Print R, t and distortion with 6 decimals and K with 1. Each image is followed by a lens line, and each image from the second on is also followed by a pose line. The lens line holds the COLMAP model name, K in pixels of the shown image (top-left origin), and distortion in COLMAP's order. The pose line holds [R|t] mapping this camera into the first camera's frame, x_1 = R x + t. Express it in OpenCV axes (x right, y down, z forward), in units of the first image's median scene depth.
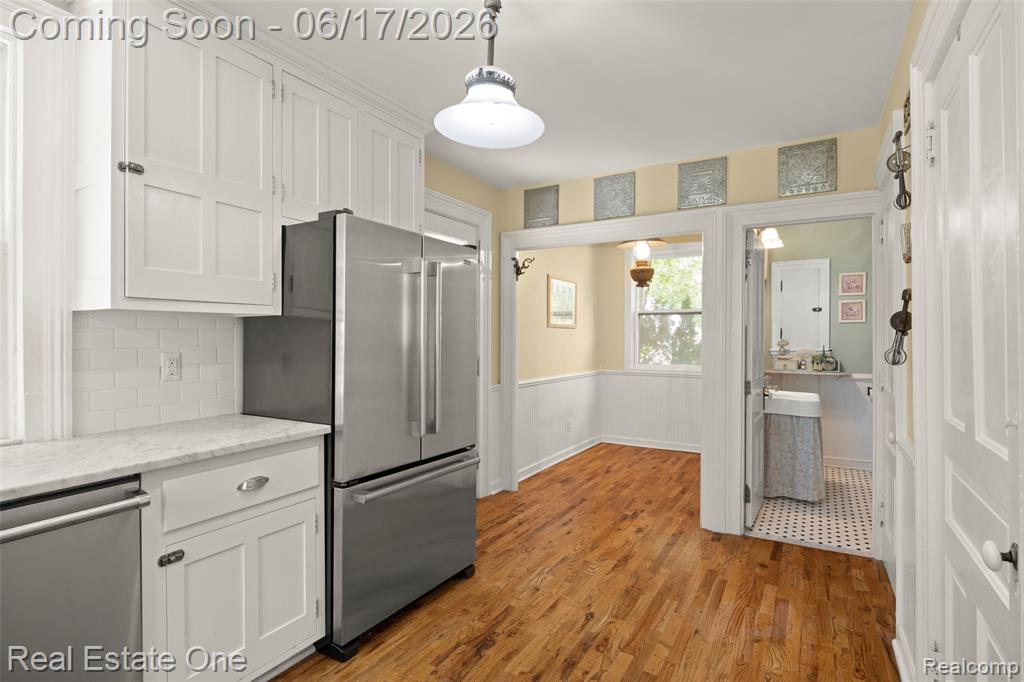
lens RADIAL K [[509.9, 0, 517.4], [0, 509.9, 339.3], [0, 0, 1]] dist [-0.009405, -0.001379]
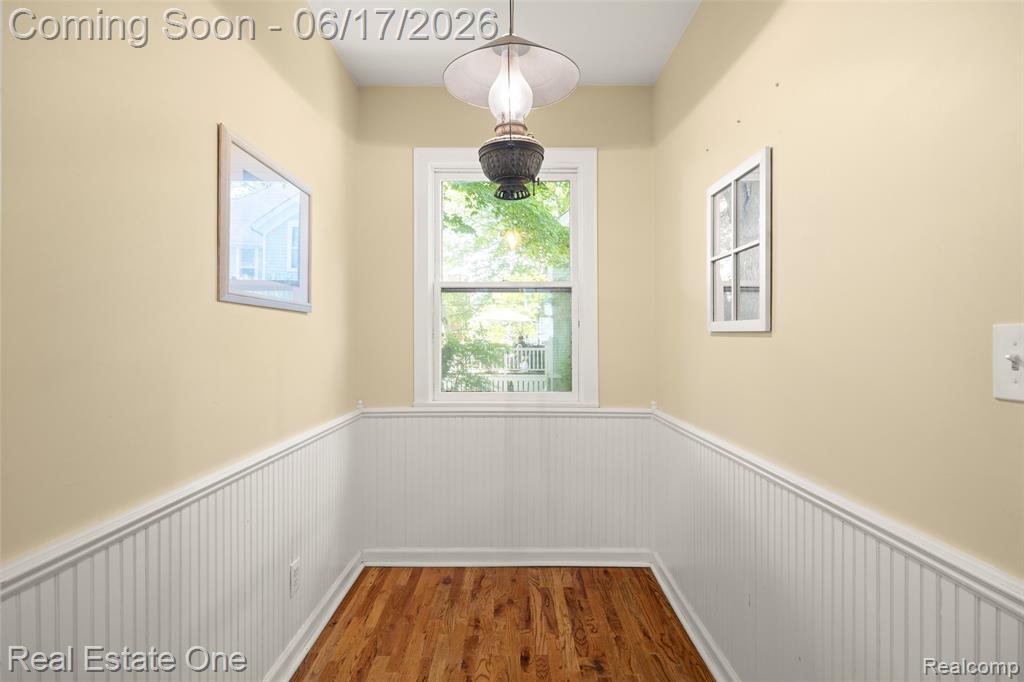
lens RADIAL K [[509.9, 0, 514.9], [0, 509.9, 337.1], [0, 0, 1]] dist [-0.009405, -0.001379]
pose [[0.861314, 0.000633, 0.508073, 0.049337], [0.005534, 0.999928, -0.010626, 0.000907], [-0.508043, 0.011964, 0.861248, 0.549038]]
